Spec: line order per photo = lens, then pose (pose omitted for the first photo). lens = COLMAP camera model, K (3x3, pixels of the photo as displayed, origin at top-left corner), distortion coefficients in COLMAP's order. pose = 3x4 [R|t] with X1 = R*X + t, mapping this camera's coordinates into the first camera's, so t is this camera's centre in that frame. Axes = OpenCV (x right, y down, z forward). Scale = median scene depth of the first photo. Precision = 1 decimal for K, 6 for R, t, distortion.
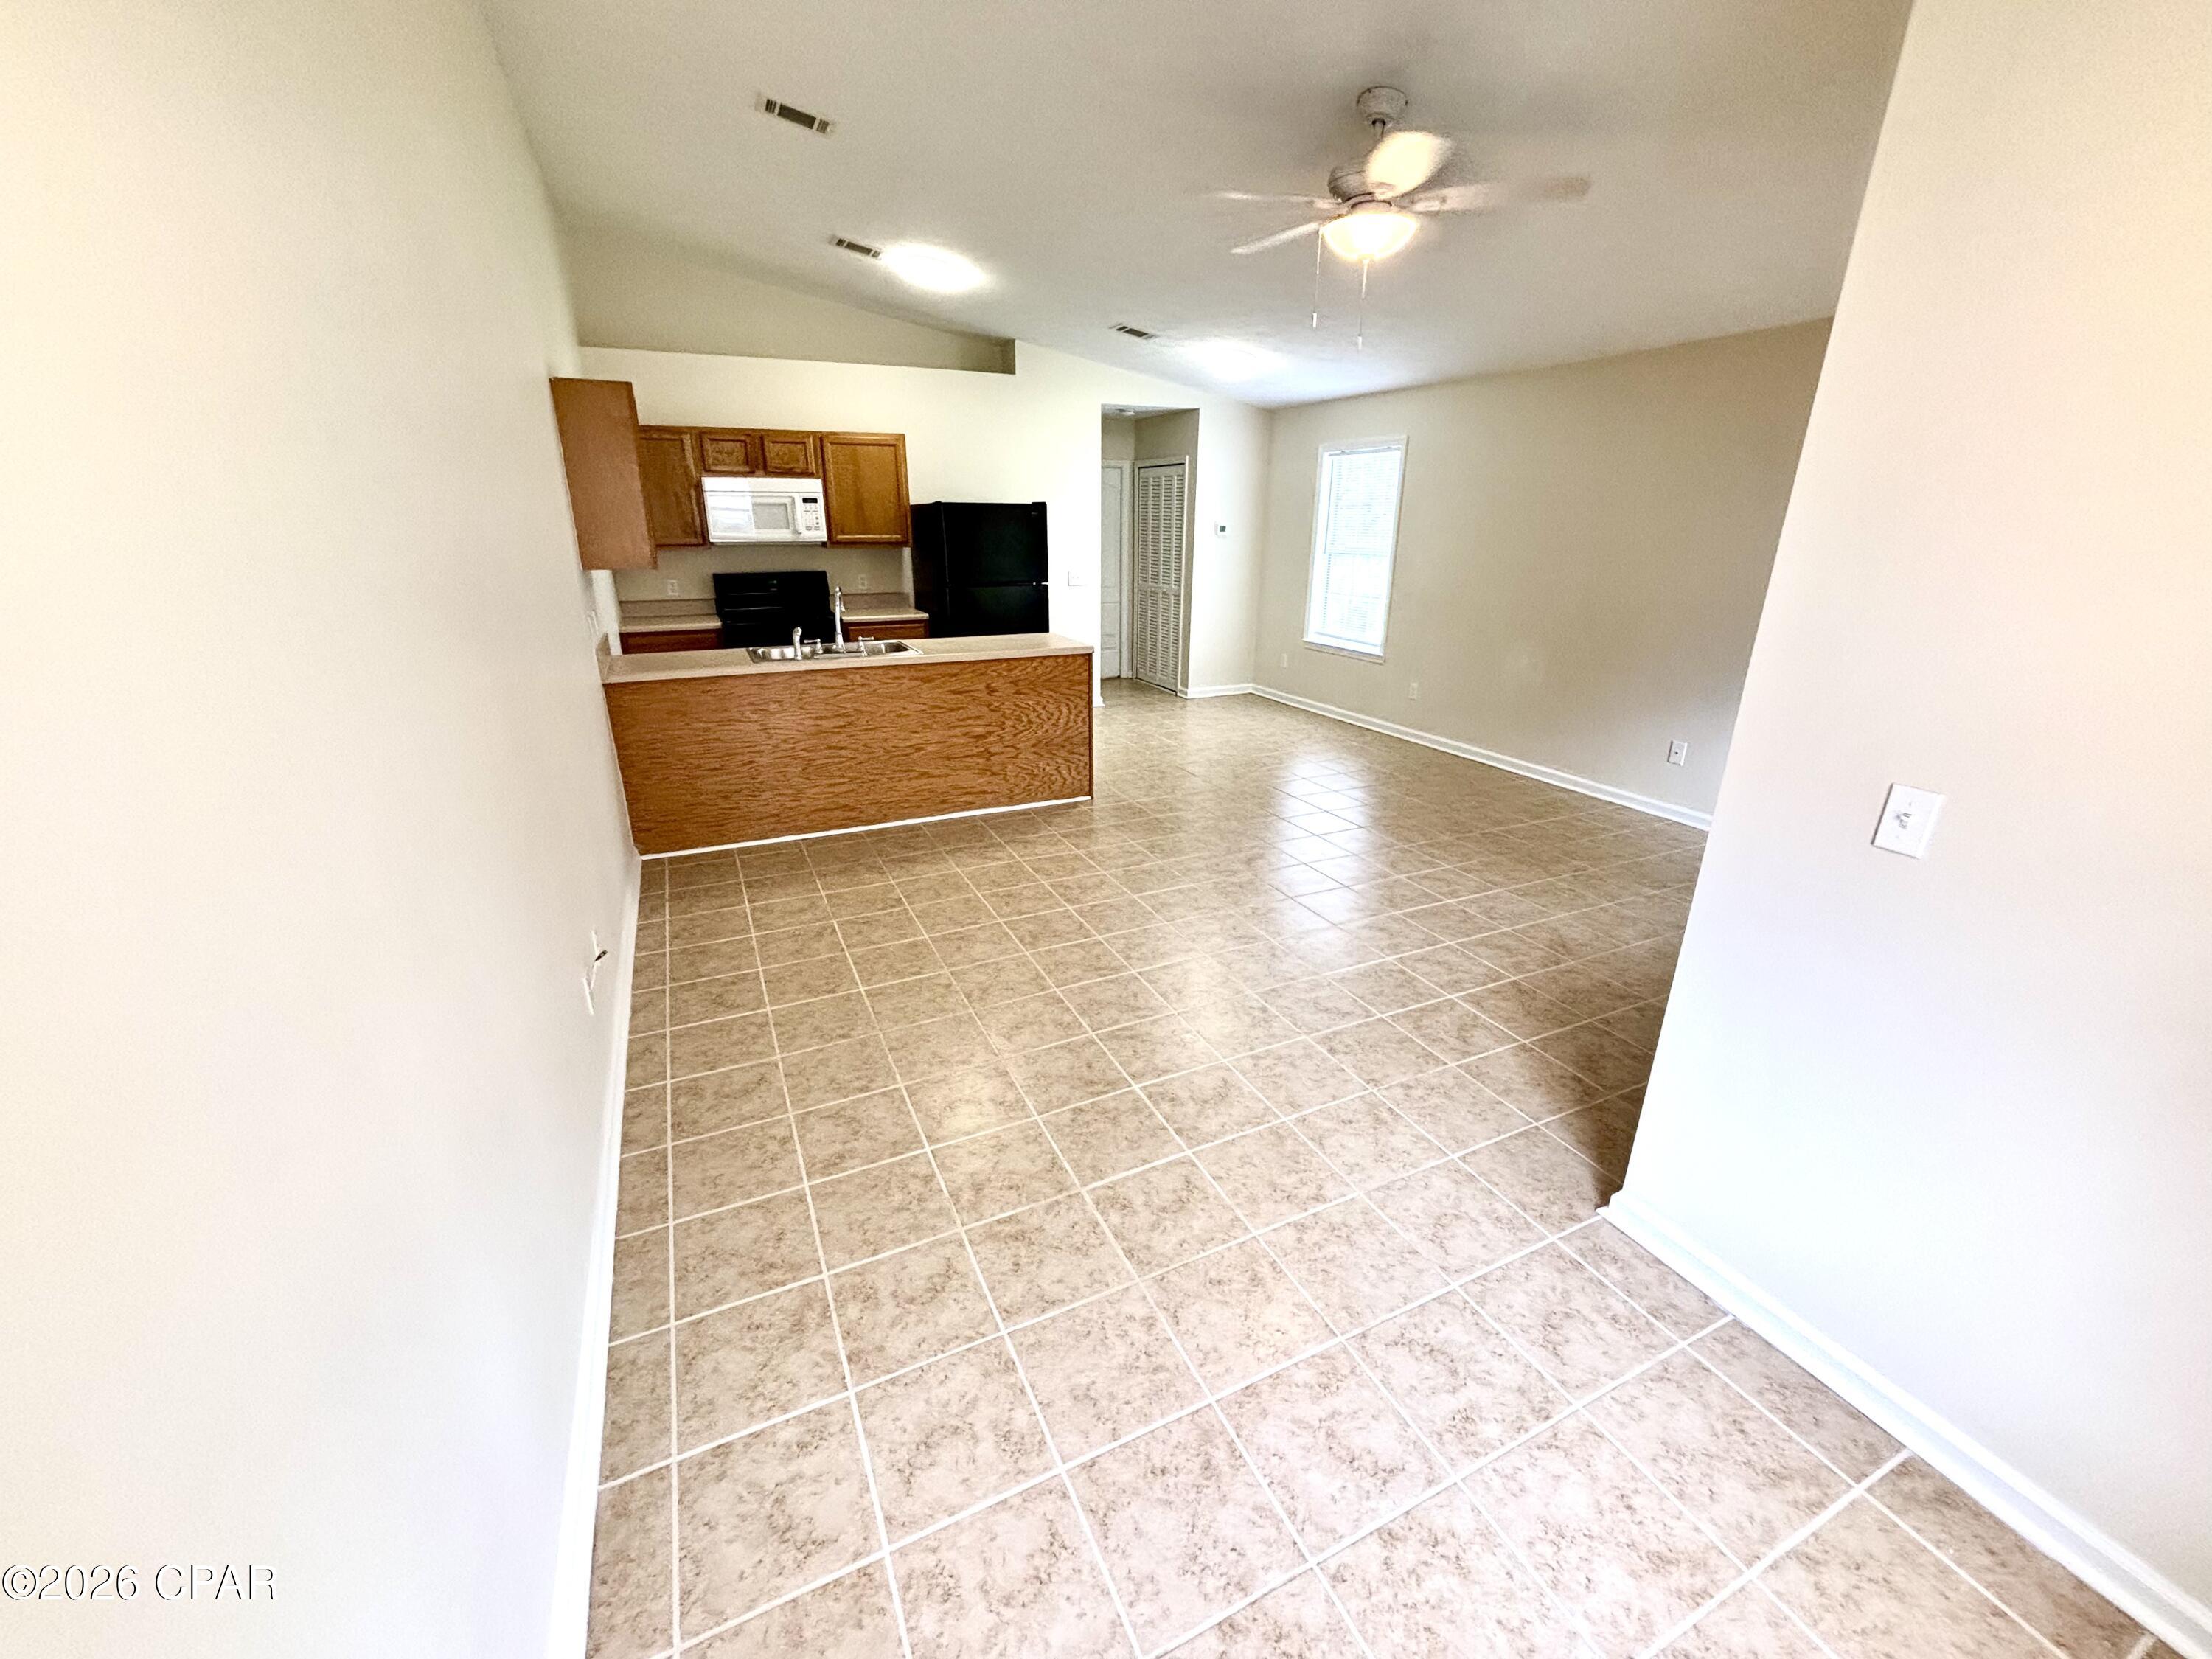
lens RADIAL K [[886.3, 0, 1111.7], [0, 886.3, 837.8], [0, 0, 1]] dist [-0.005622, -0.000033]
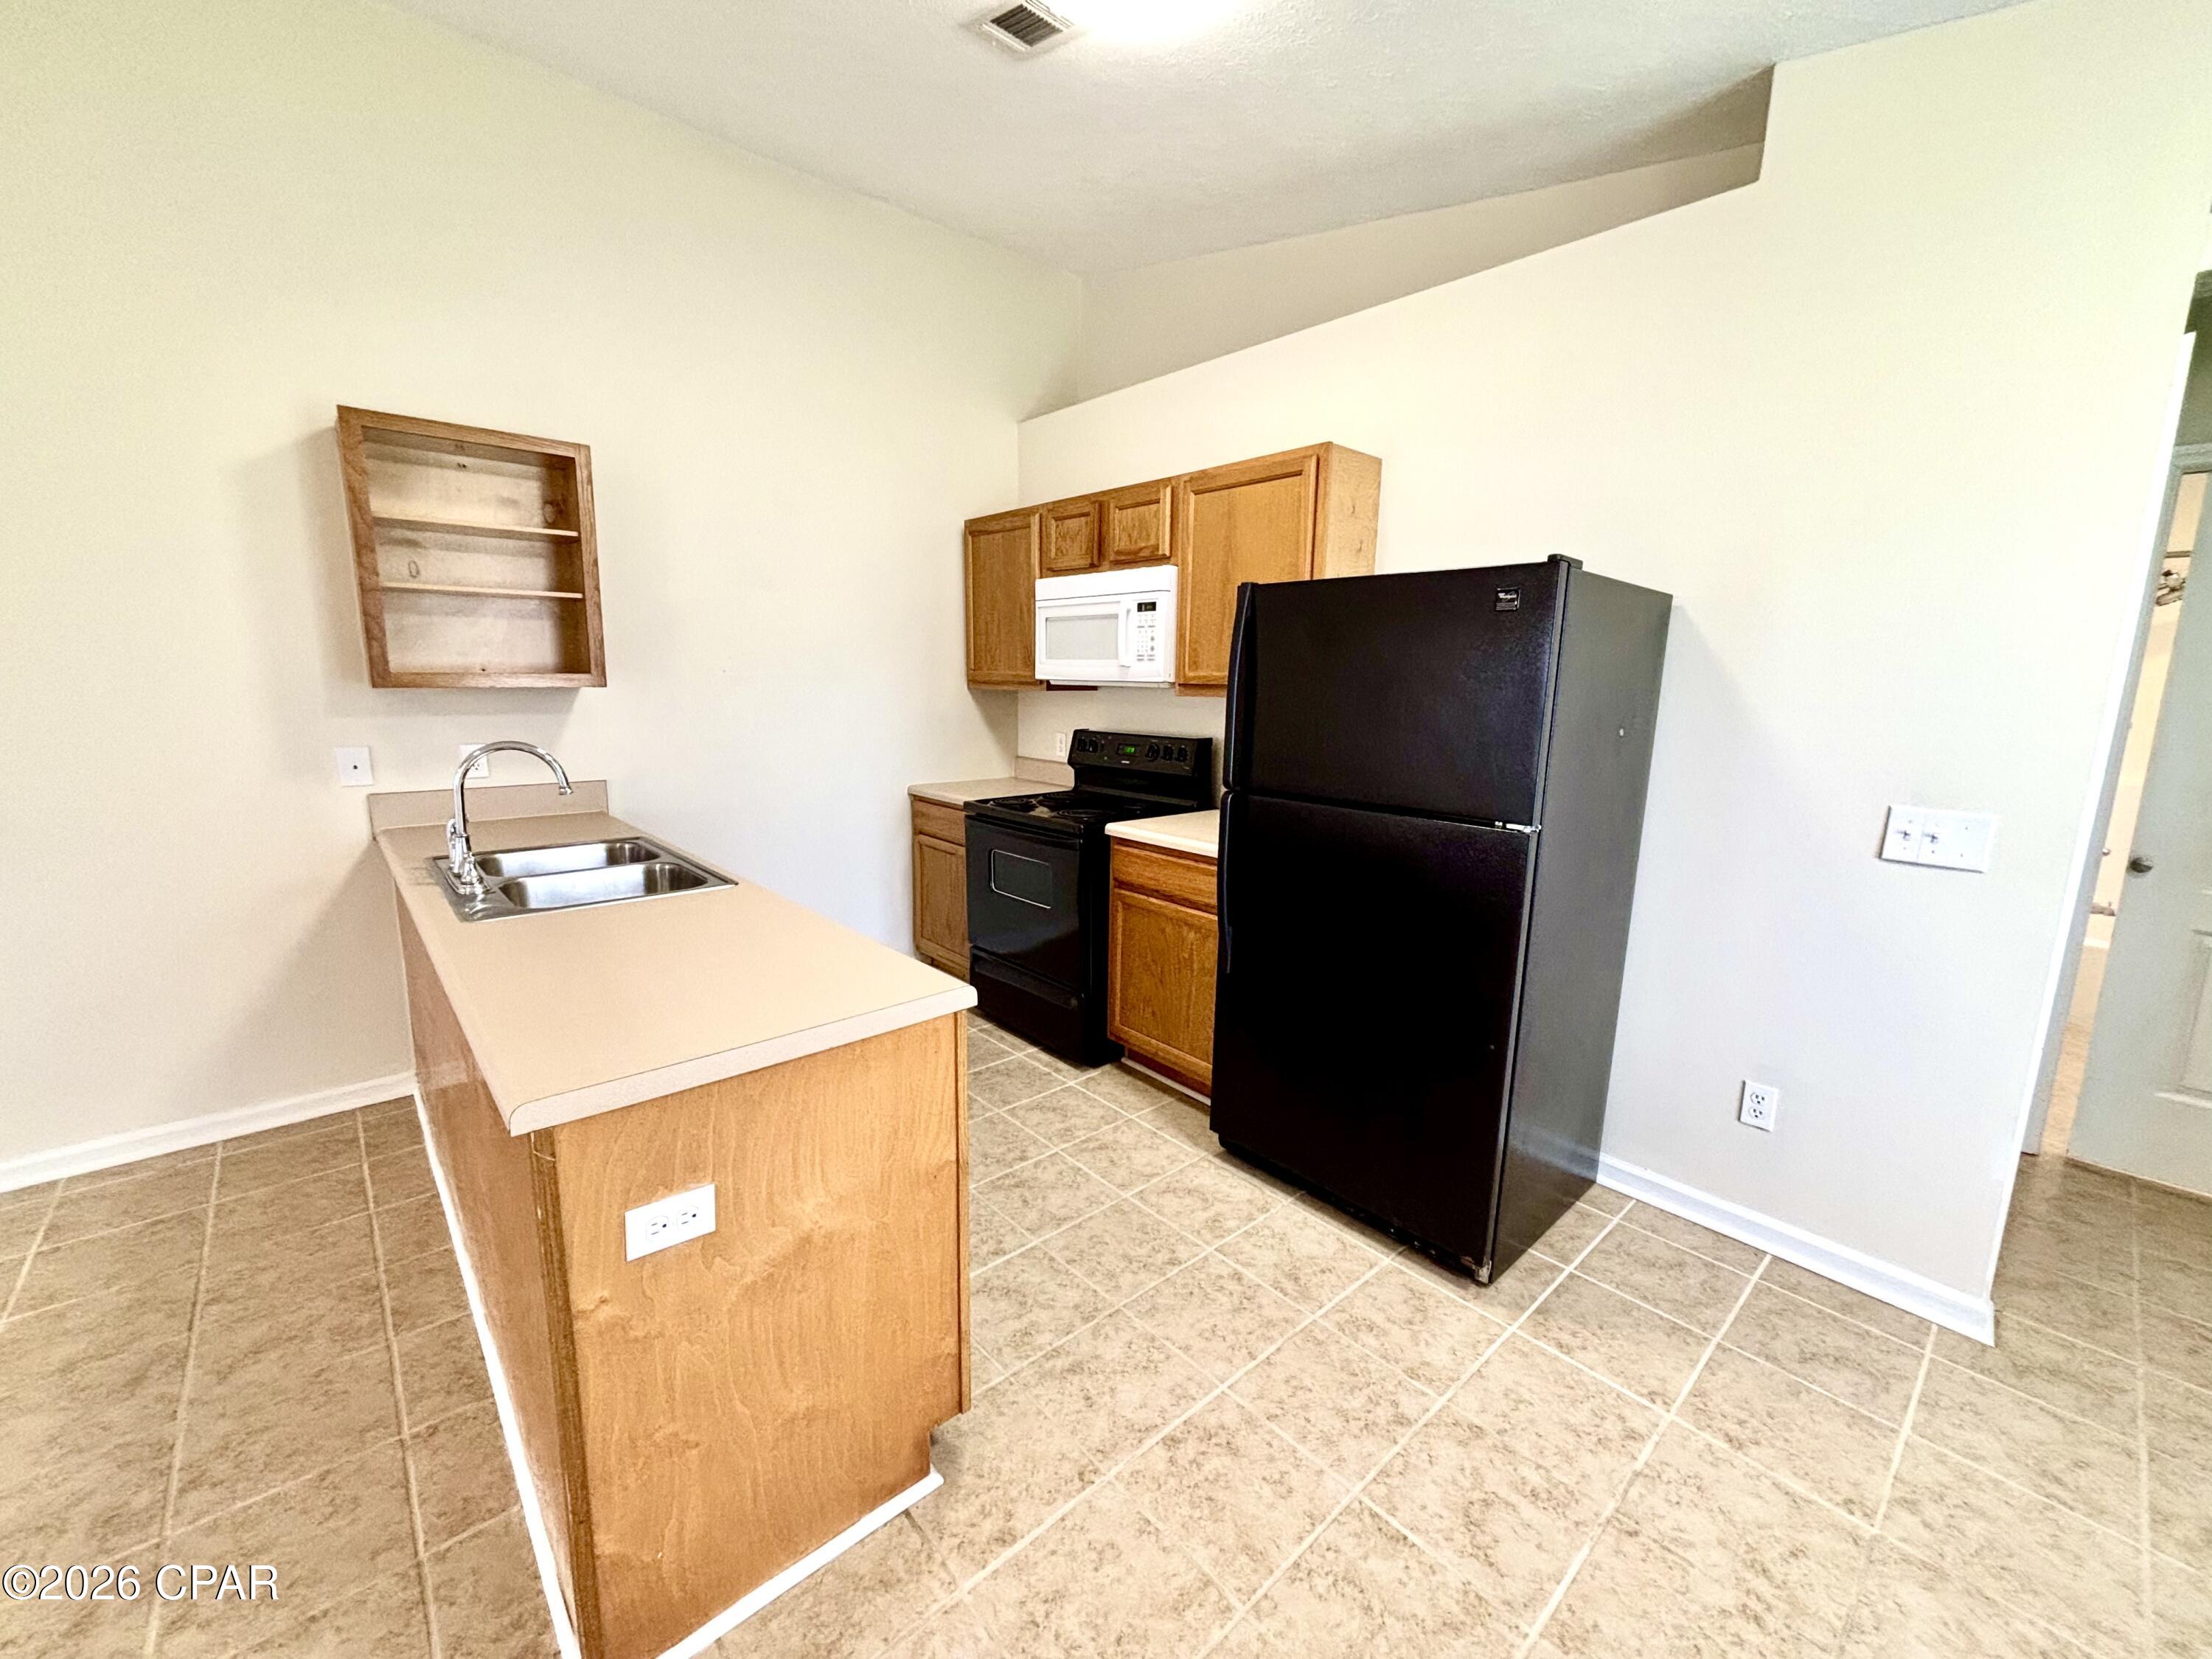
lens RADIAL K [[885.9, 0, 1106.0], [0, 885.9, 829.5], [0, 0, 1]] dist [0.002833, 0.000453]
pose [[0.283677, 0.166780, -0.944305, 0.213996], [-0.342915, 0.937283, 0.062525, -0.343884], [0.895509, 0.306079, 0.323077, 1.038343]]
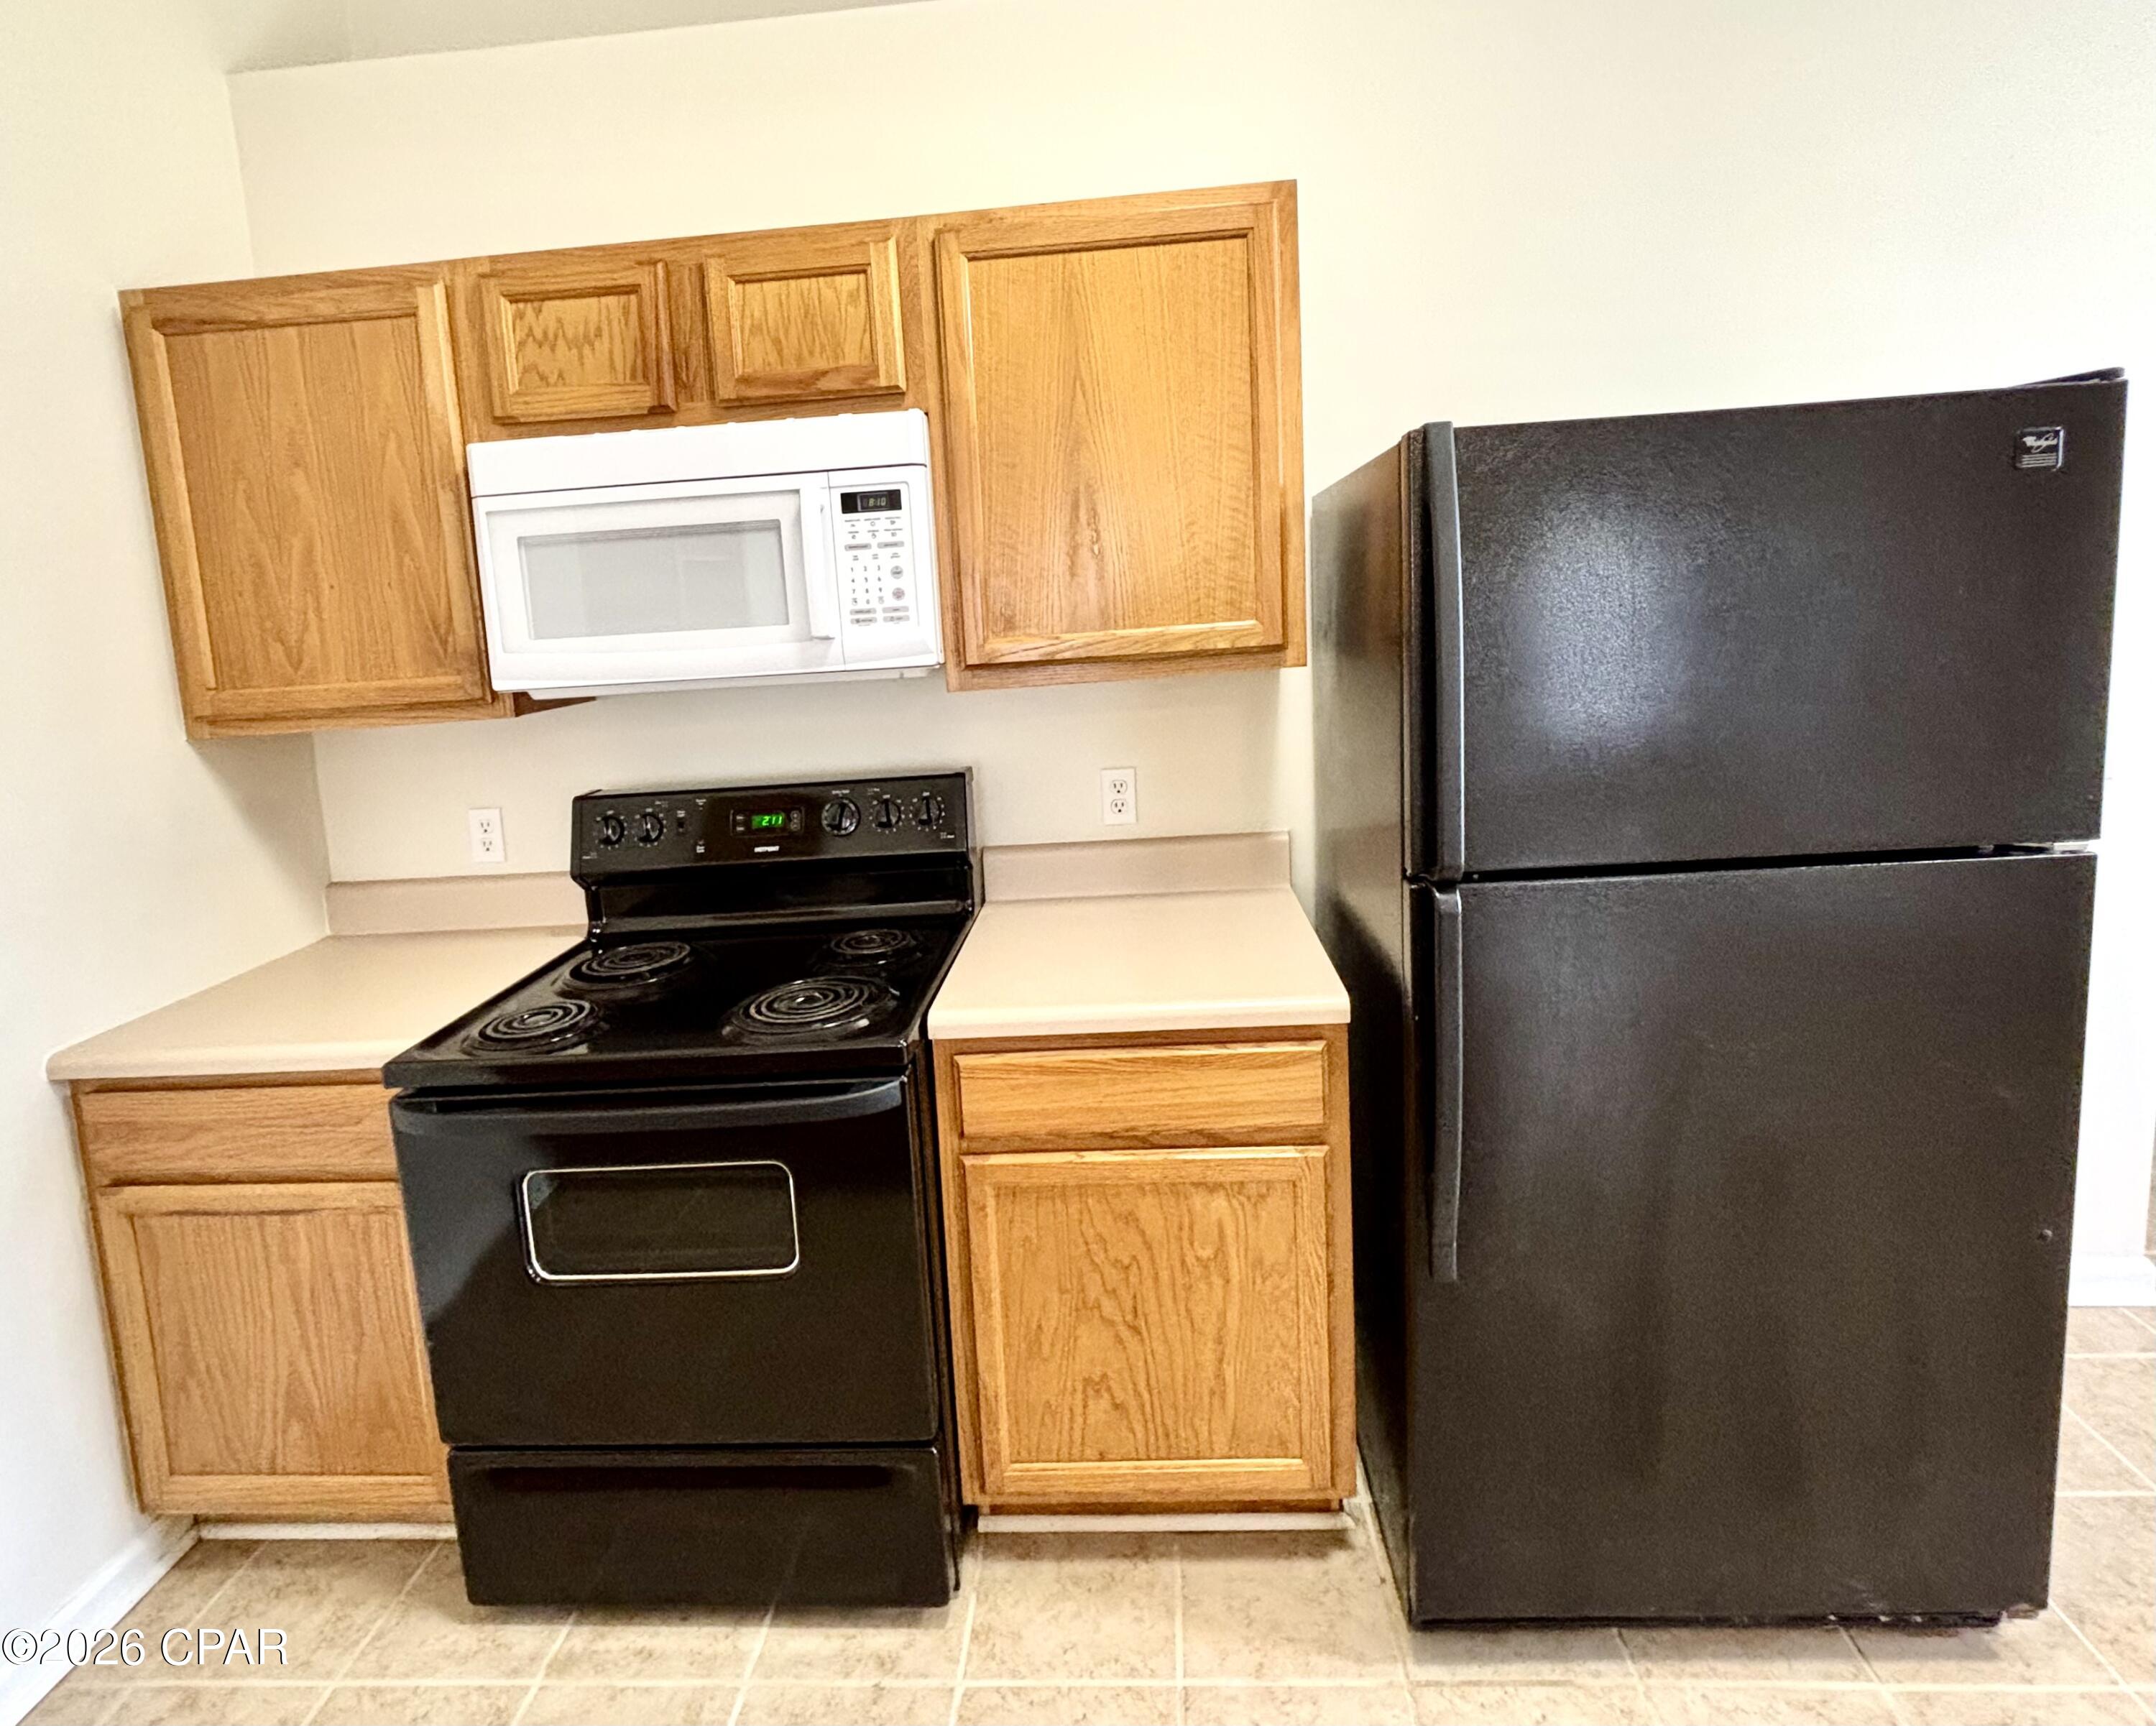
lens RADIAL K [[1092.9, 0, 1078.3], [0, 1092.9, 719.3], [0, 0, 1]] dist [-0.004787, -0.000030]
pose [[0.874384, -0.005374, -0.485204, -0.187493], [-0.099414, 0.976744, -0.189971, -0.337230], [0.474941, 0.214344, 0.853515, 0.970179]]
